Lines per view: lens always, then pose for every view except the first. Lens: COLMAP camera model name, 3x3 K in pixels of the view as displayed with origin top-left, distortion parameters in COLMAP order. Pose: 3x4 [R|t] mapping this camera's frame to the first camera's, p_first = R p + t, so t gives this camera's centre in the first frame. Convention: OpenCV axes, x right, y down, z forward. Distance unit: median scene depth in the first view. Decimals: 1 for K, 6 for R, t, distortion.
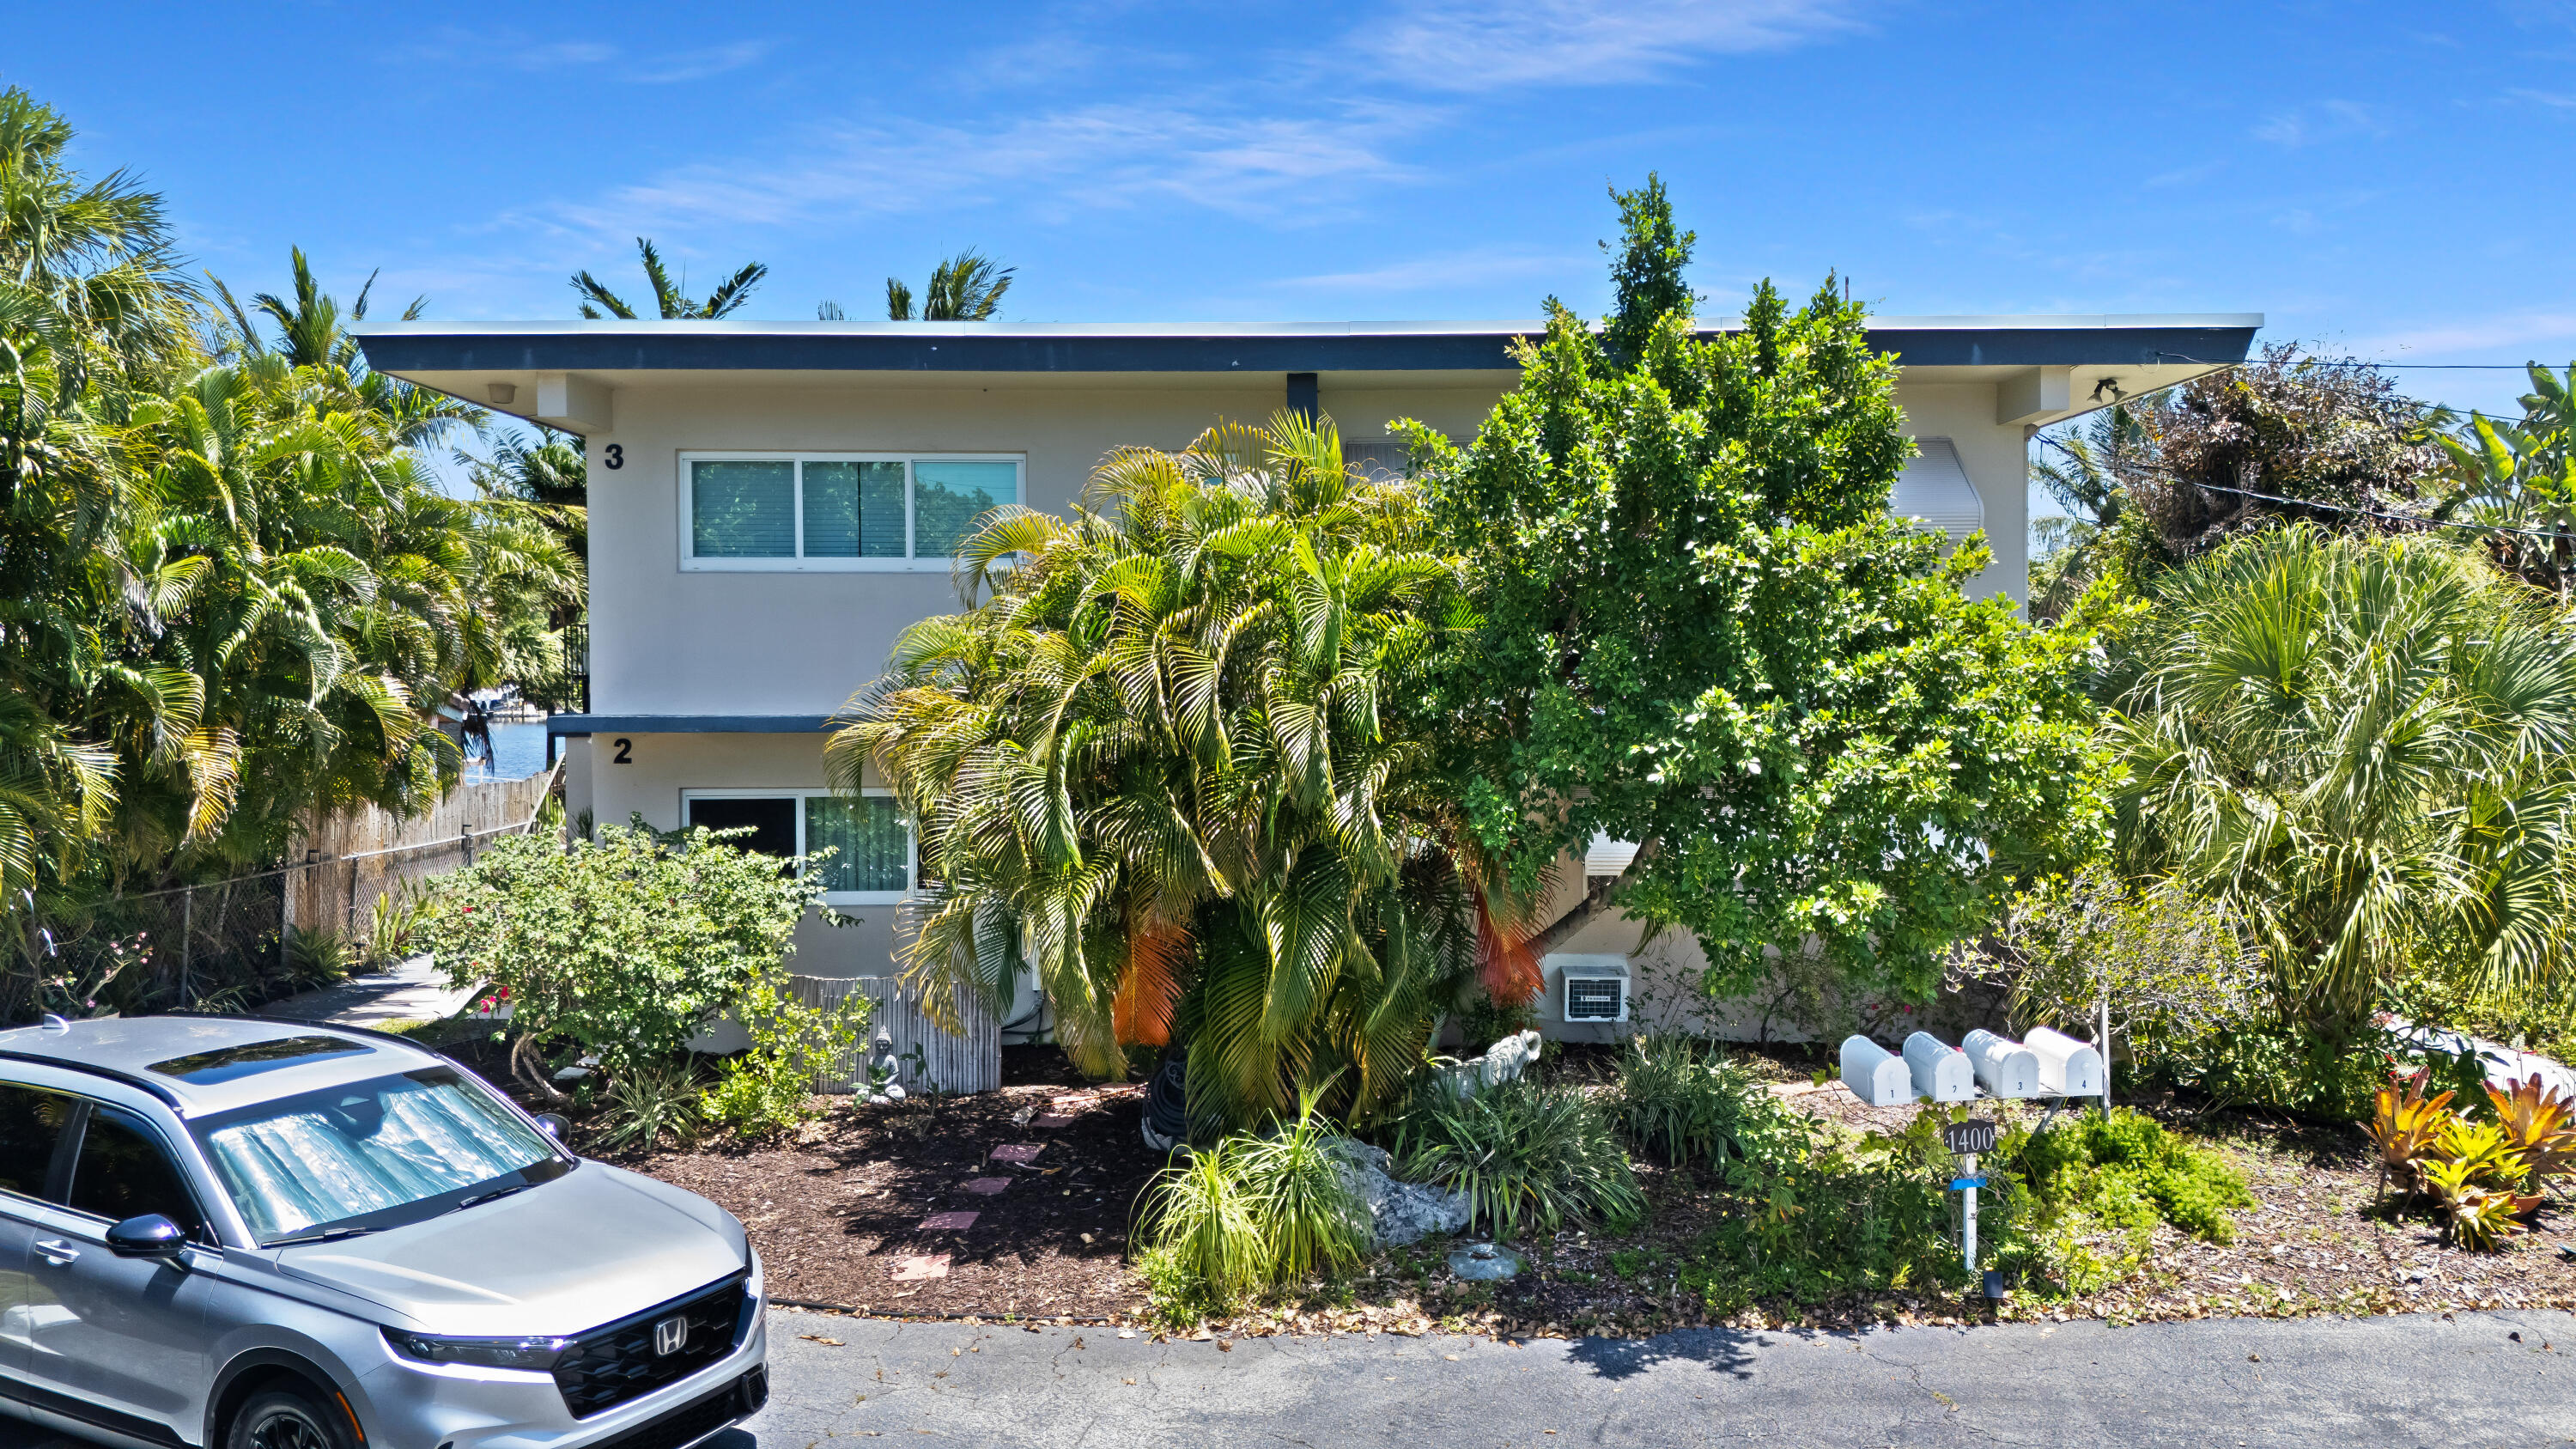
lens RADIAL K [[1821.7, 0, 1274.9], [0, 1821.7, 722.8], [0, 0, 1]] dist [0.063821, -0.071033]
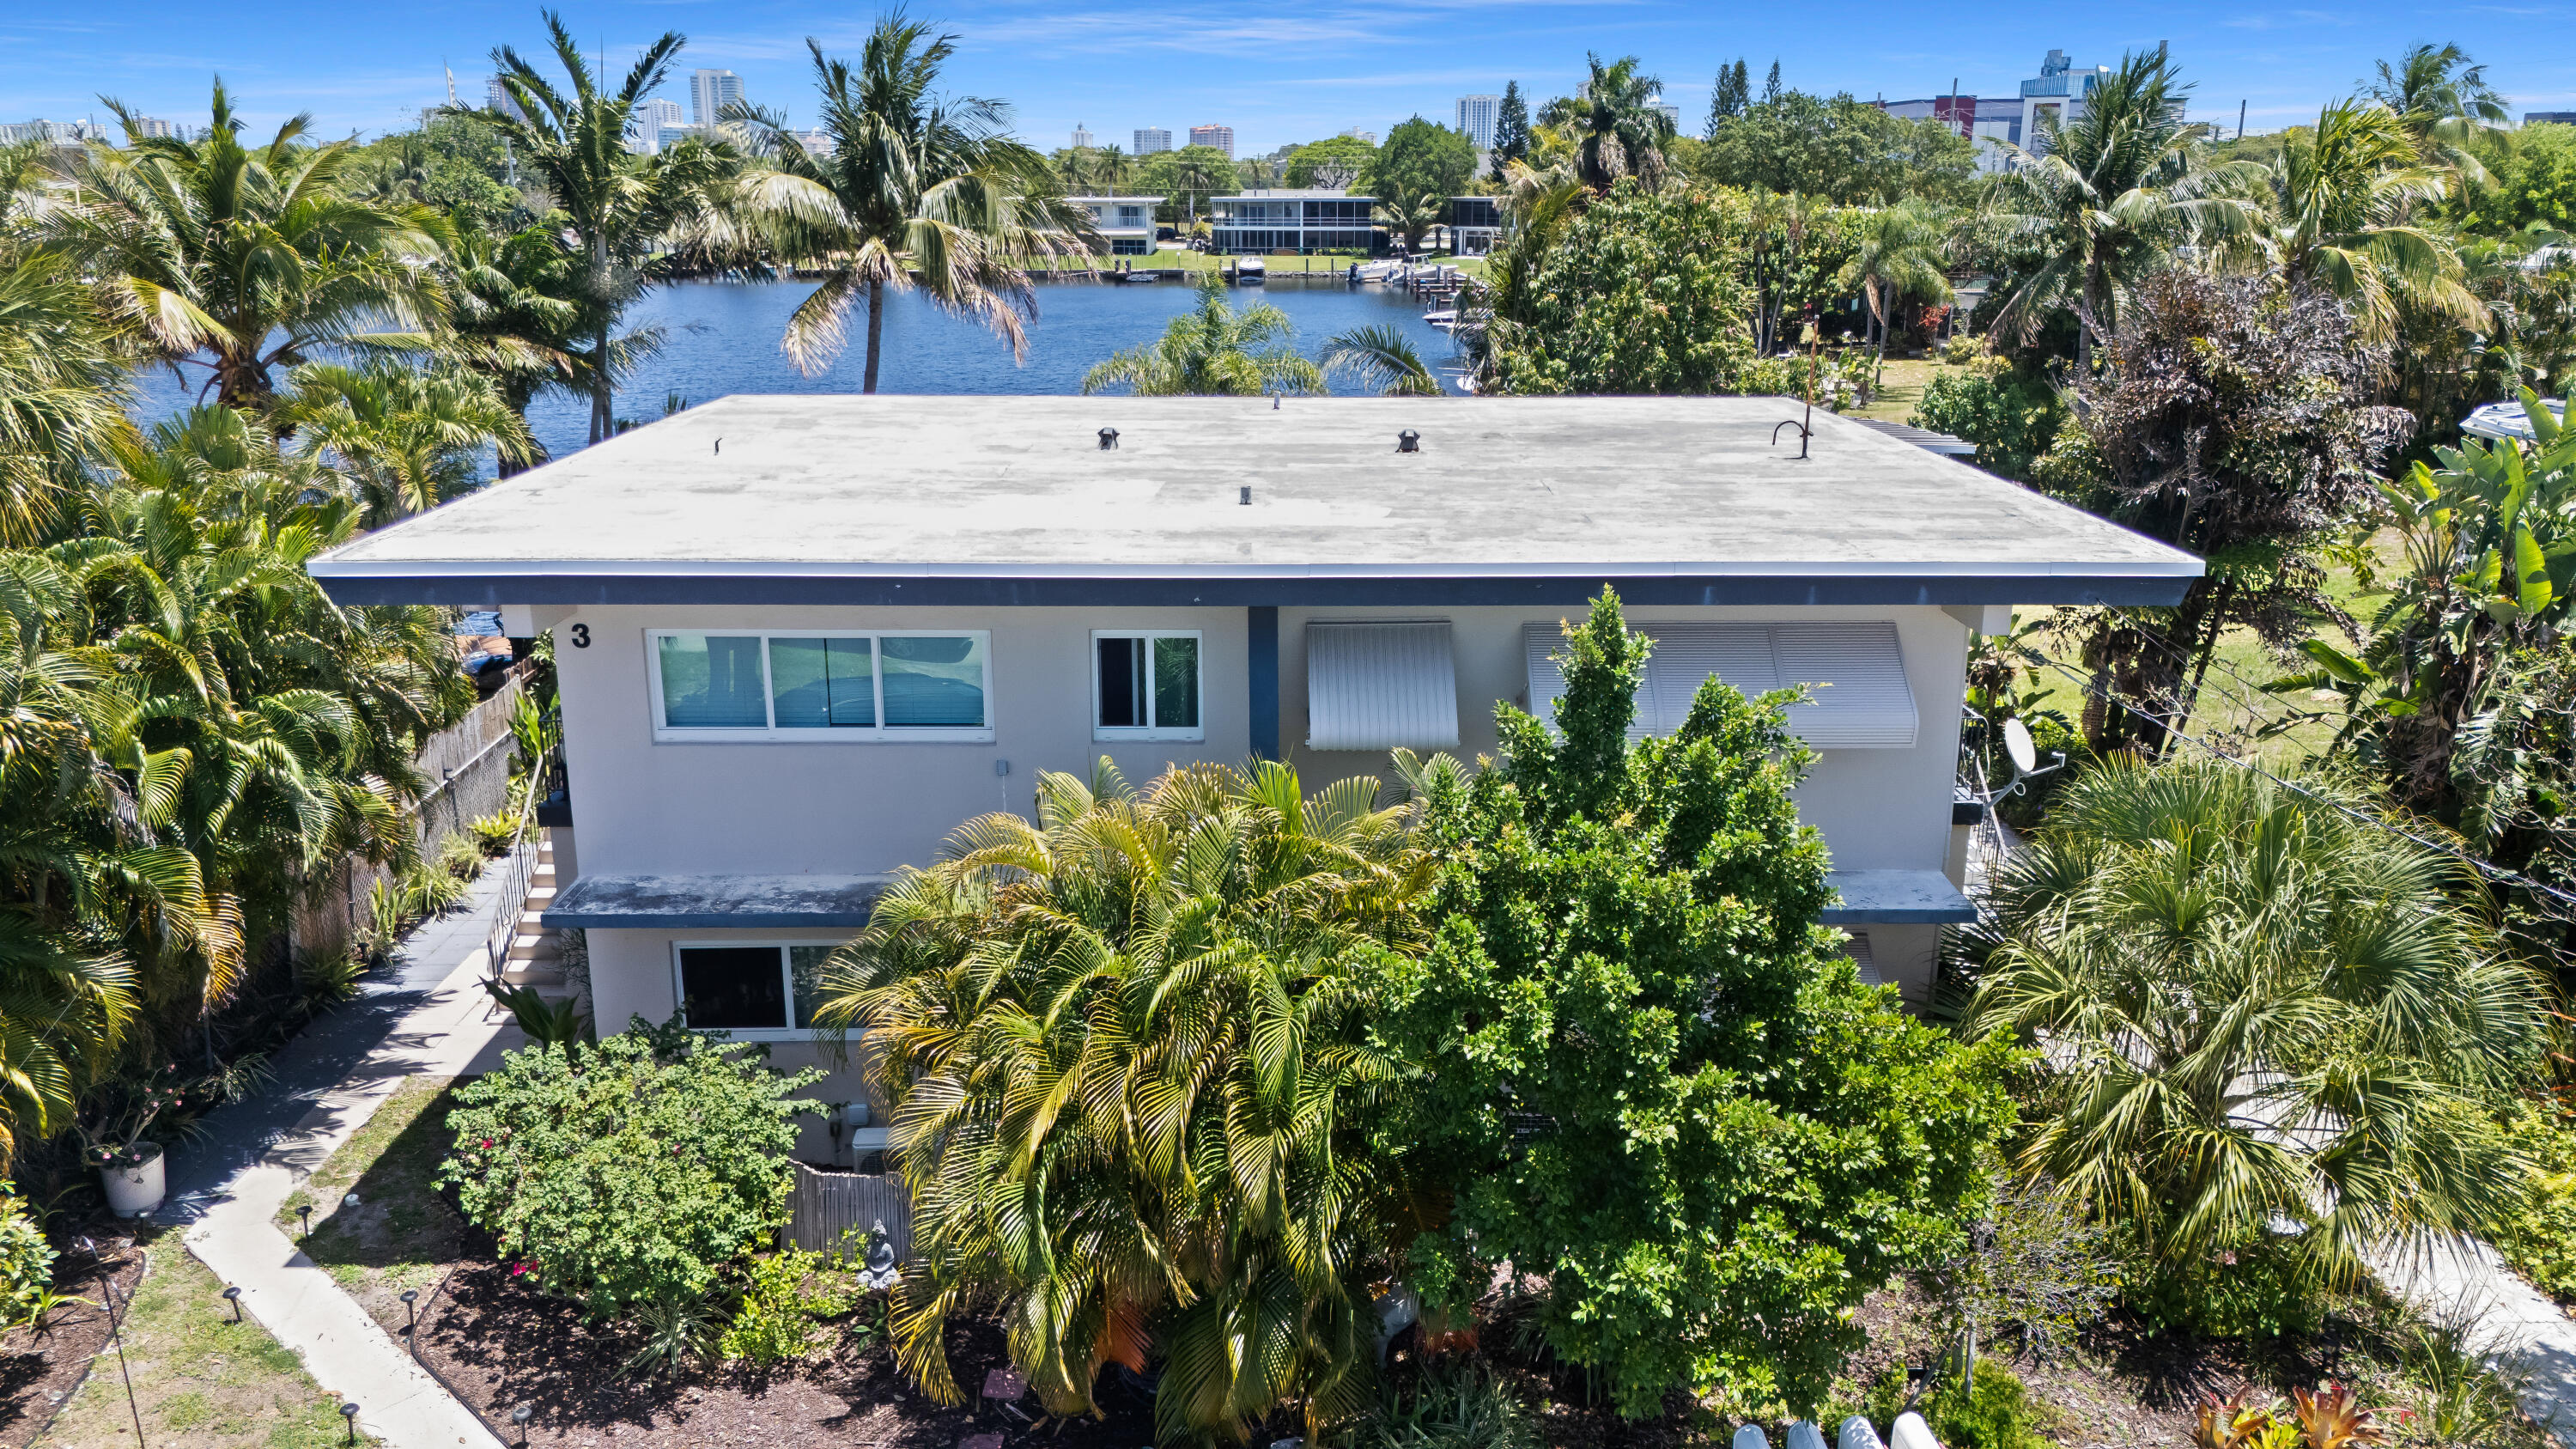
lens RADIAL K [[1836.5, 0, 1269.2], [0, 1836.5, 750.4], [0, 0, 1]] dist [0.072876, -0.077628]
pose [[0.999821, -0.002051, 0.018788, -0.000404], [-0.002434, 0.971842, 0.235621, -0.369498], [-0.018742, -0.235624, 0.971663, -0.014349]]
